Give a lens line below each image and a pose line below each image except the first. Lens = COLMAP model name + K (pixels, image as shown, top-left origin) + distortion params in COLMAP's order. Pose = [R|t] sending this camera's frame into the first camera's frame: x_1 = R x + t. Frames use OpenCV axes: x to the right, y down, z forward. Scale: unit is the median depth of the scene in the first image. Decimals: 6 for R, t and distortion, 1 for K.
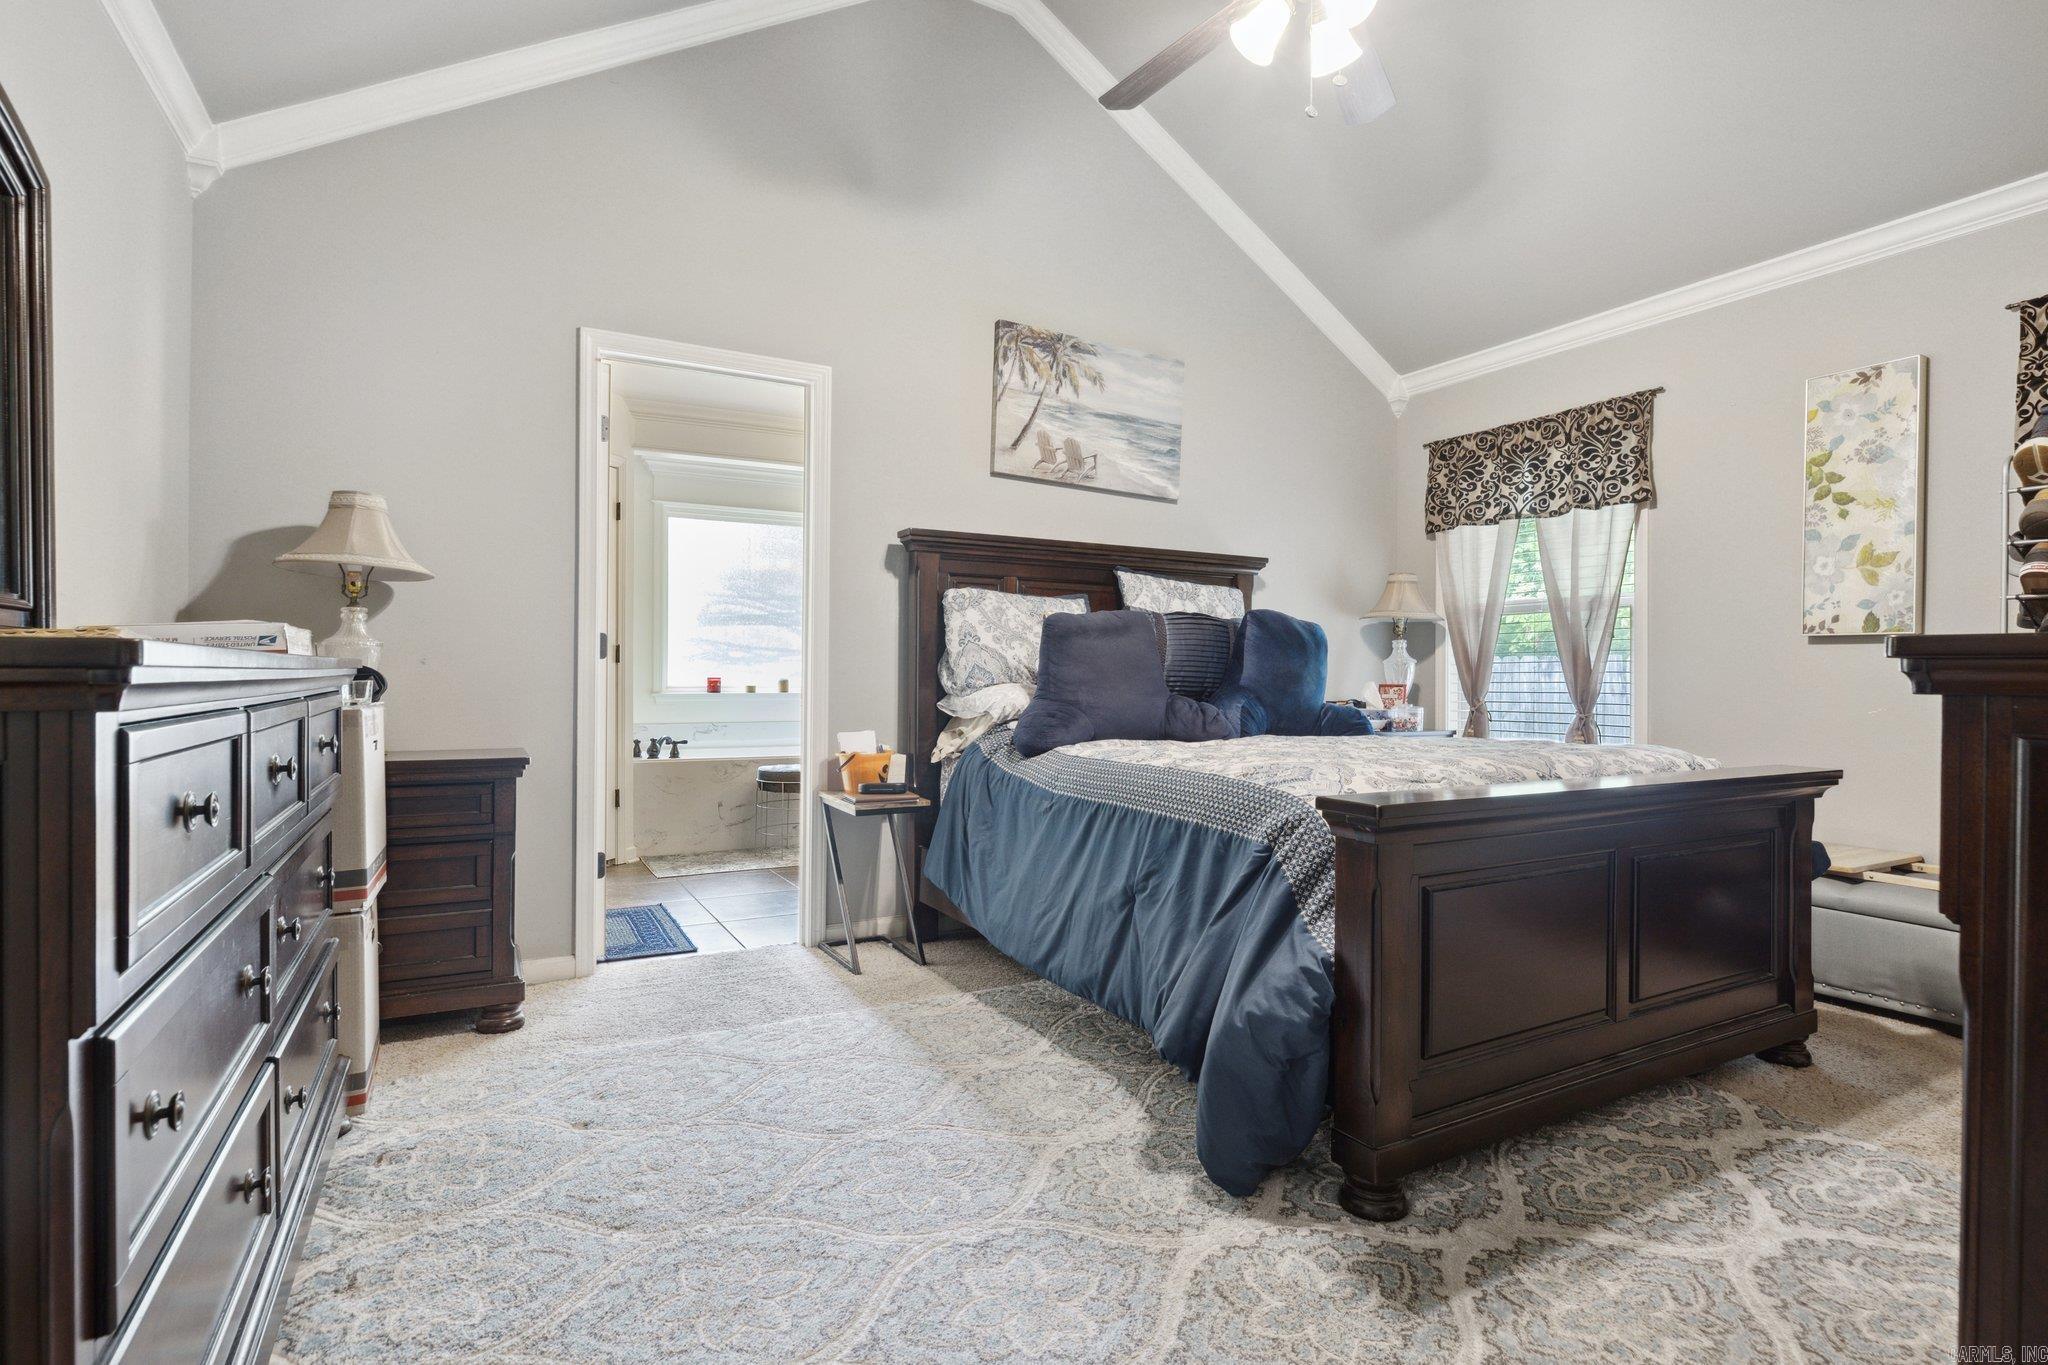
lens RADIAL K [[1009.8, 0, 1031.4], [0, 1009.8, 677.4], [0, 0, 1]] dist [-0.001773, -0.000508]
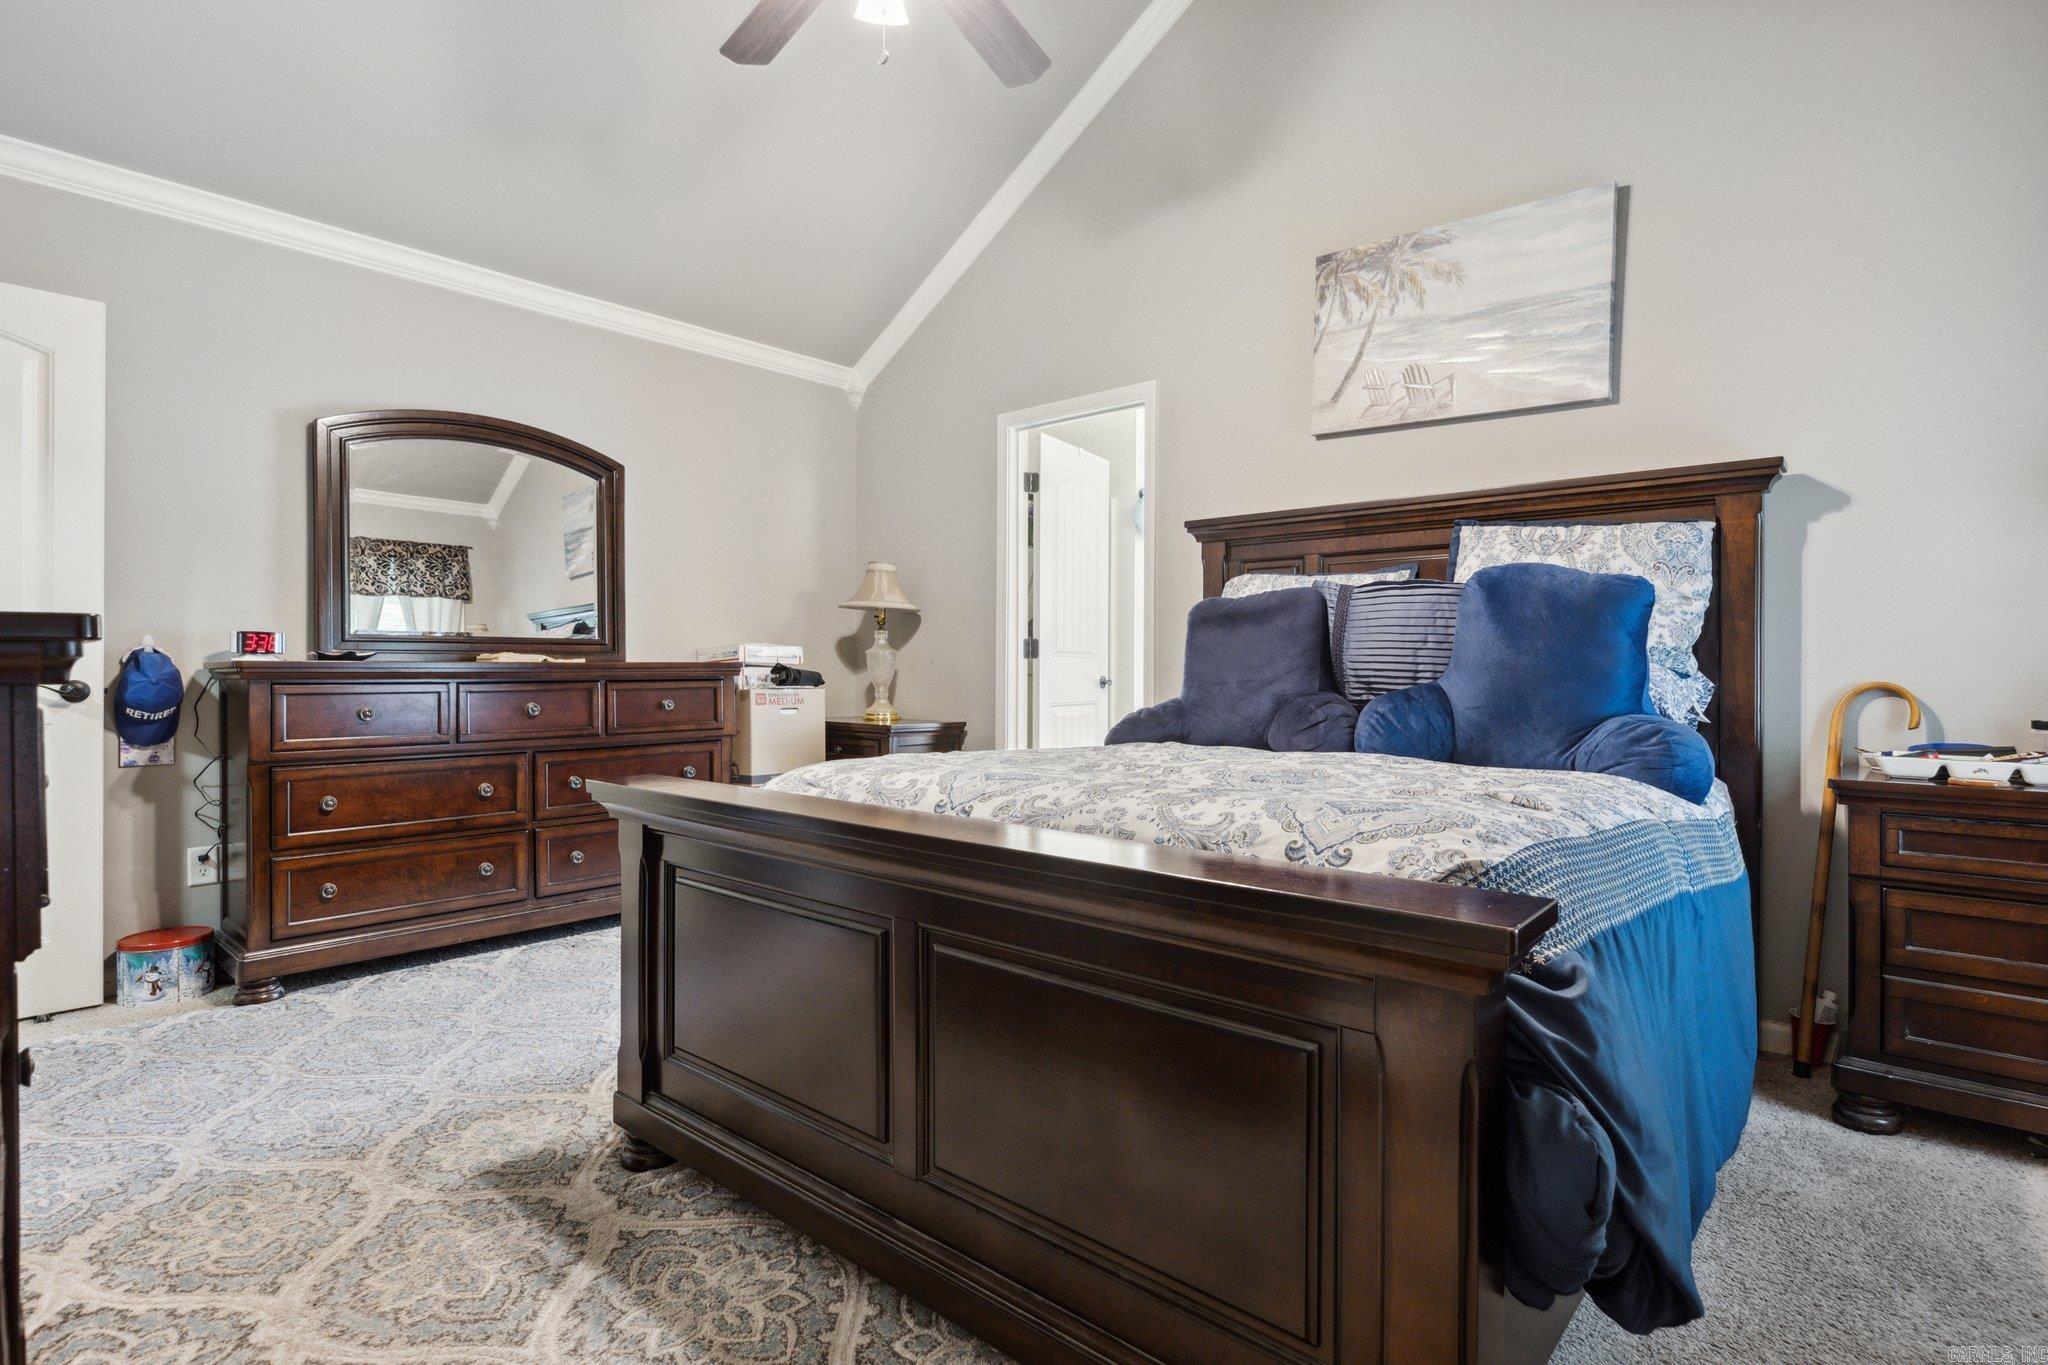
lens RADIAL K [[1009.8, 0, 1031.4], [0, 1009.8, 677.4], [0, 0, 1]] dist [-0.001773, -0.000508]
pose [[0.333898, 0.004174, -0.942600, 0.702373], [0.003642, 0.999977, 0.005718, -0.000933], [0.942602, -0.005342, 0.333875, 0.478857]]
